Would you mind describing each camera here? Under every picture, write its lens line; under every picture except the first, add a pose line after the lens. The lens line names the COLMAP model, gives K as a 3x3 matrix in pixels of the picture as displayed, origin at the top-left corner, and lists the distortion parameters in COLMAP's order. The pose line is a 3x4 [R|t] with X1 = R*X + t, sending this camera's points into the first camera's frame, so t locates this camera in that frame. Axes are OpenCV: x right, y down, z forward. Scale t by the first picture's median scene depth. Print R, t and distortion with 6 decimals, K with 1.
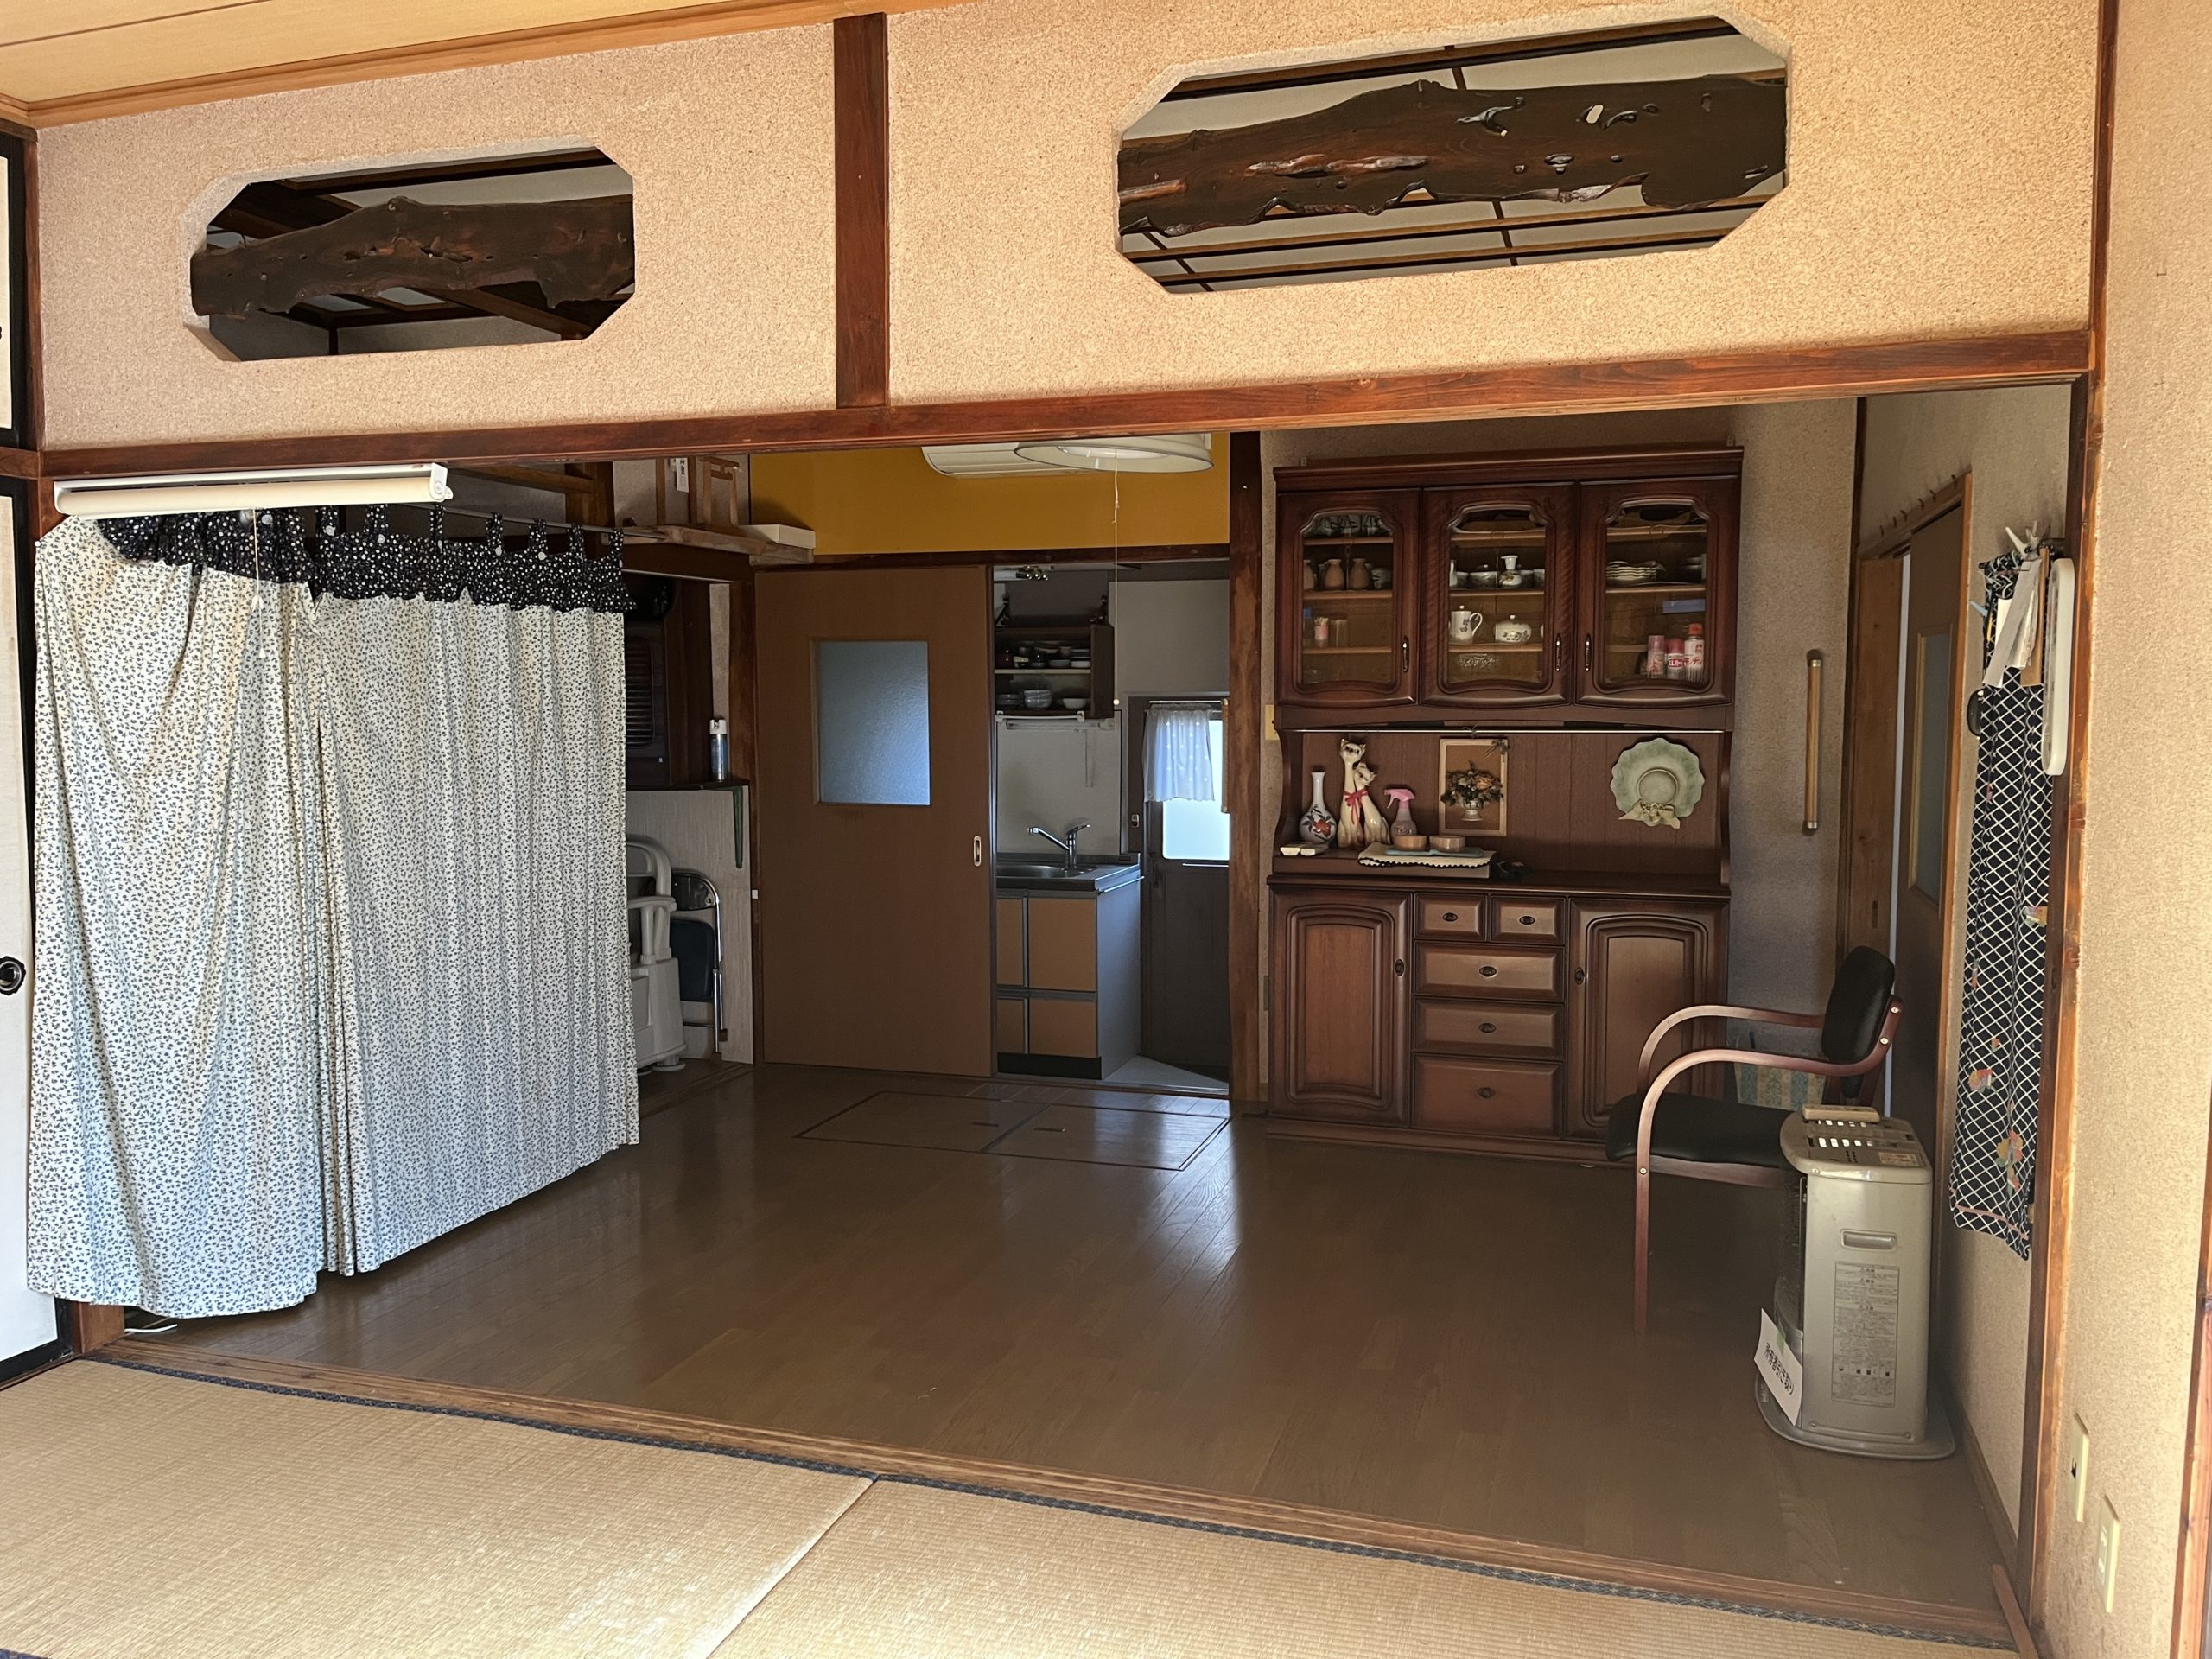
lens RADIAL K [[1685.1, 0, 1106.0], [0, 1685.1, 829.5], [0, 0, 1]] dist [0.085551, -0.110598]
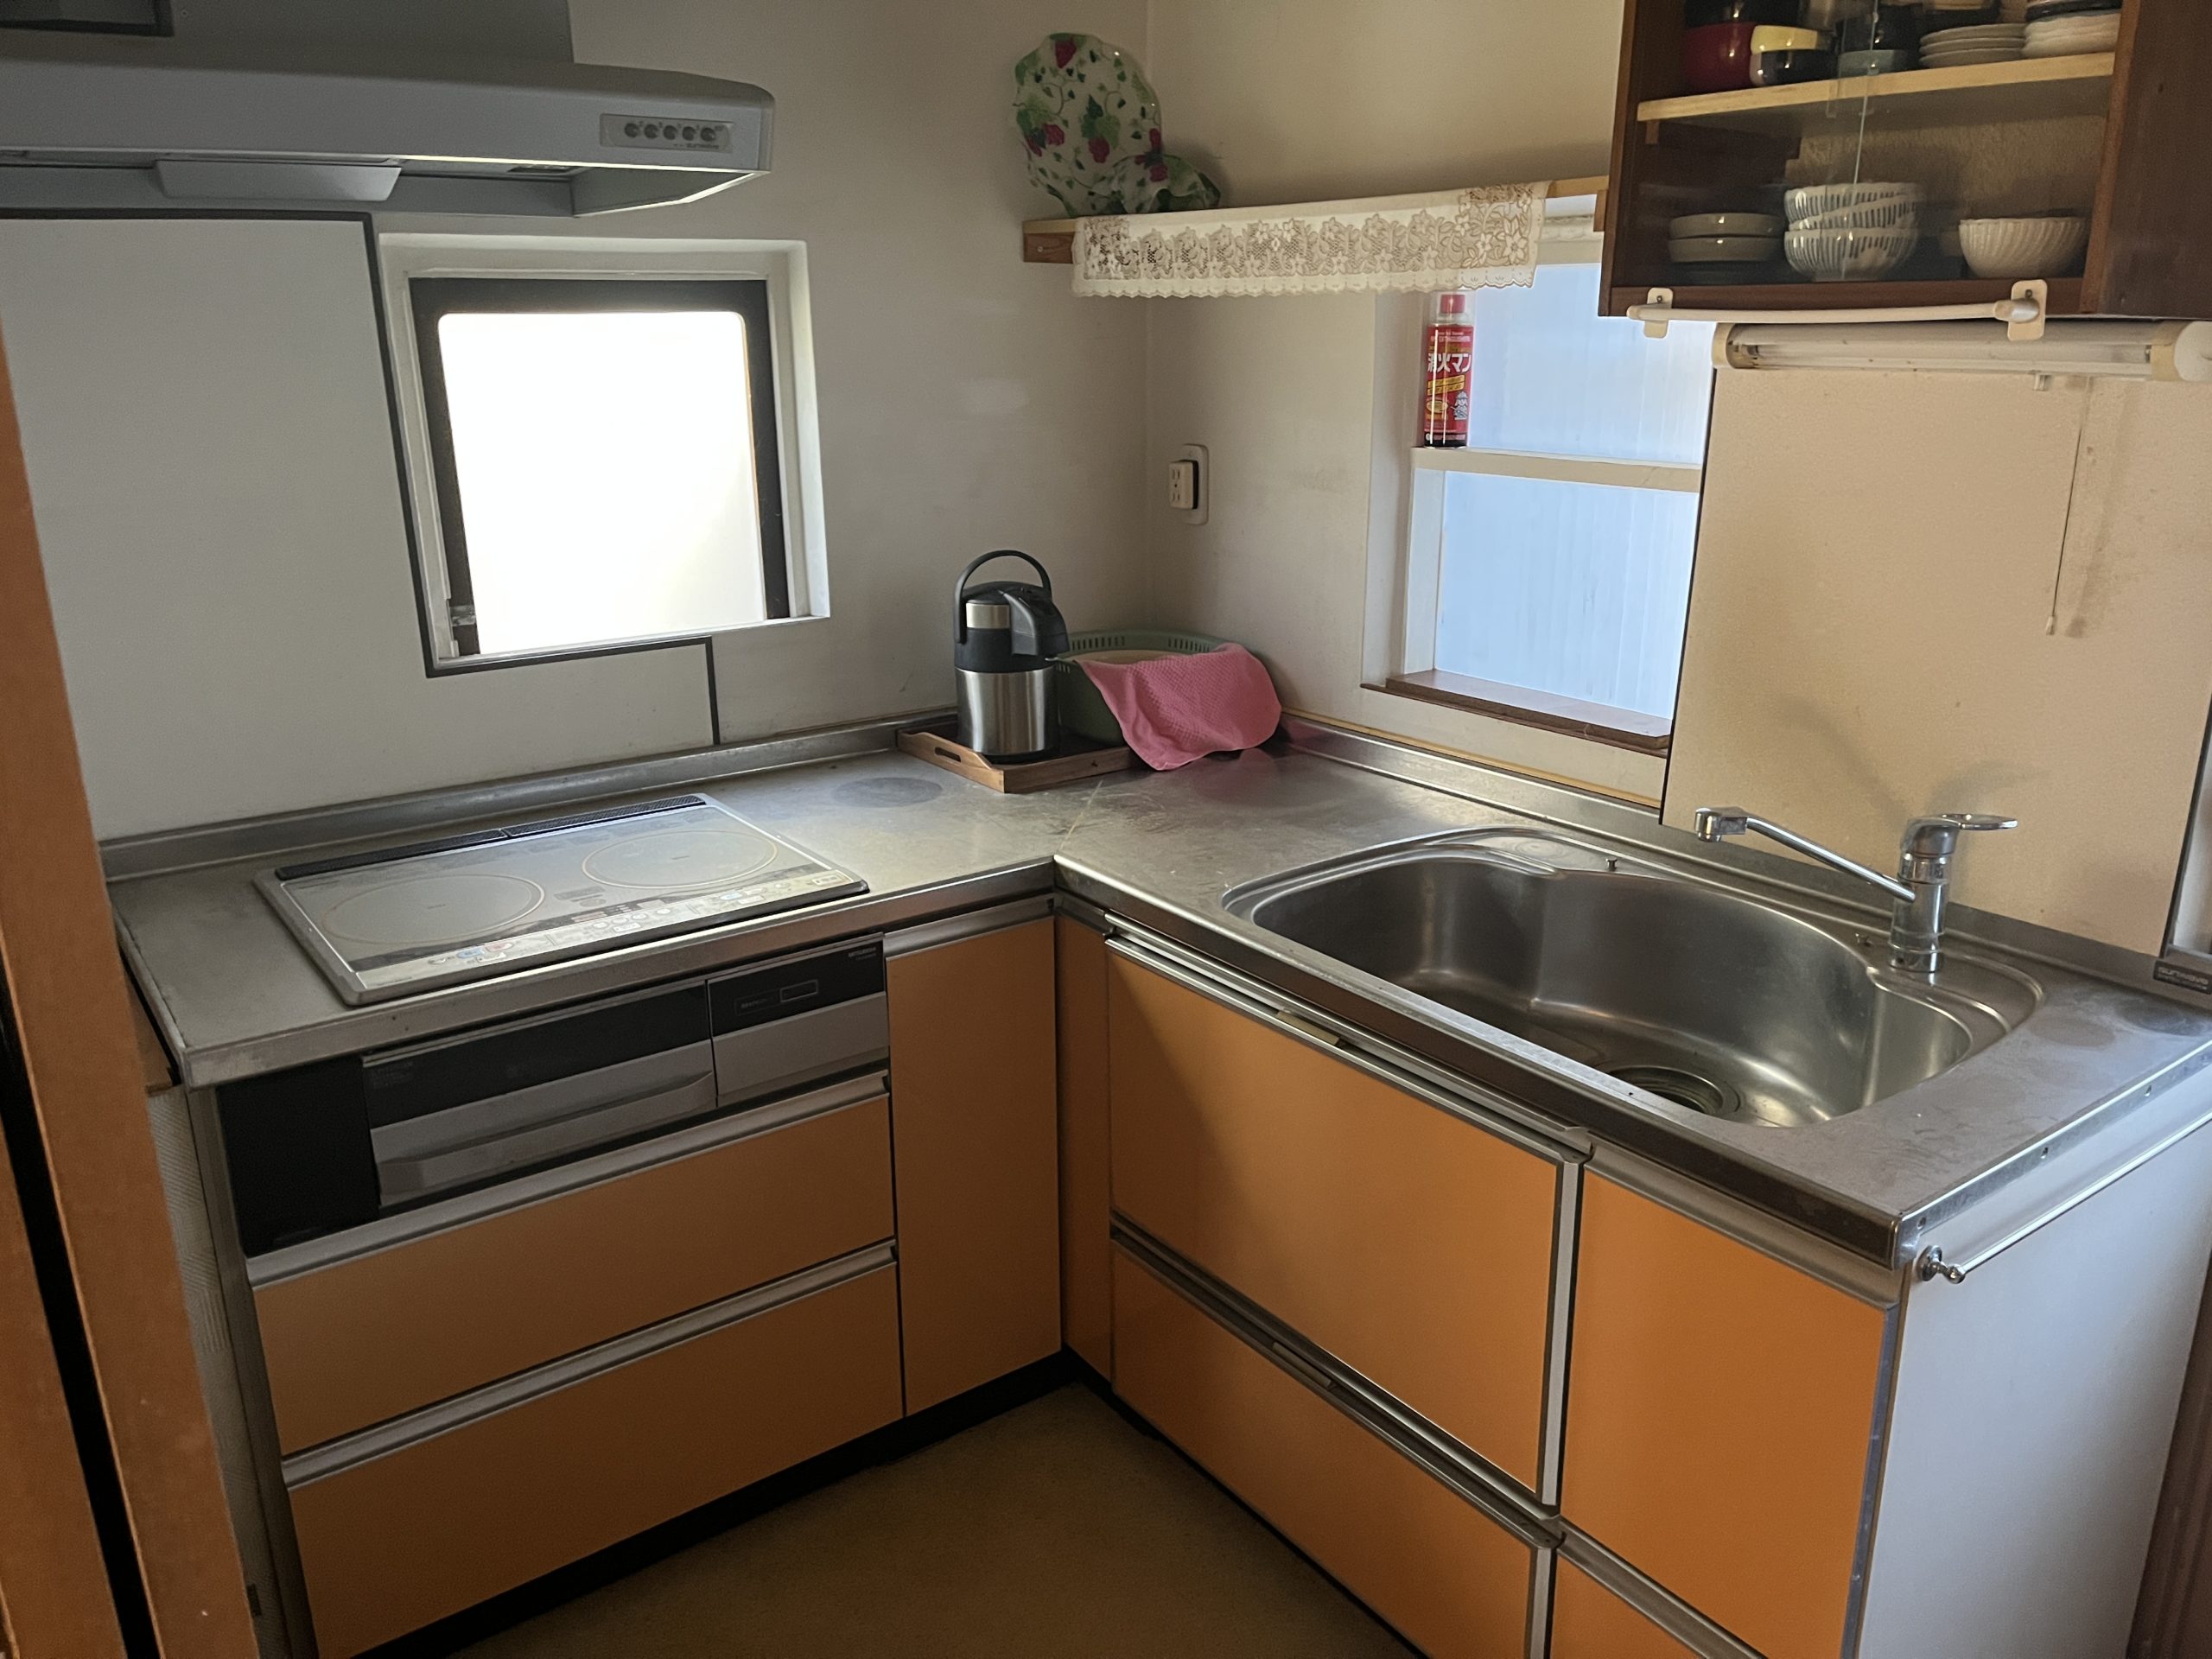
lens RADIAL K [[1685.1, 0, 1106.0], [0, 1685.1, 829.5], [0, 0, 1]] dist [0.085551, -0.110598]
pose [[0.810980, 0.167623, -0.560548, 0.019532], [-0.036141, 0.970603, 0.237956, -0.051112], [0.583957, -0.172719, 0.793198, 0.756243]]
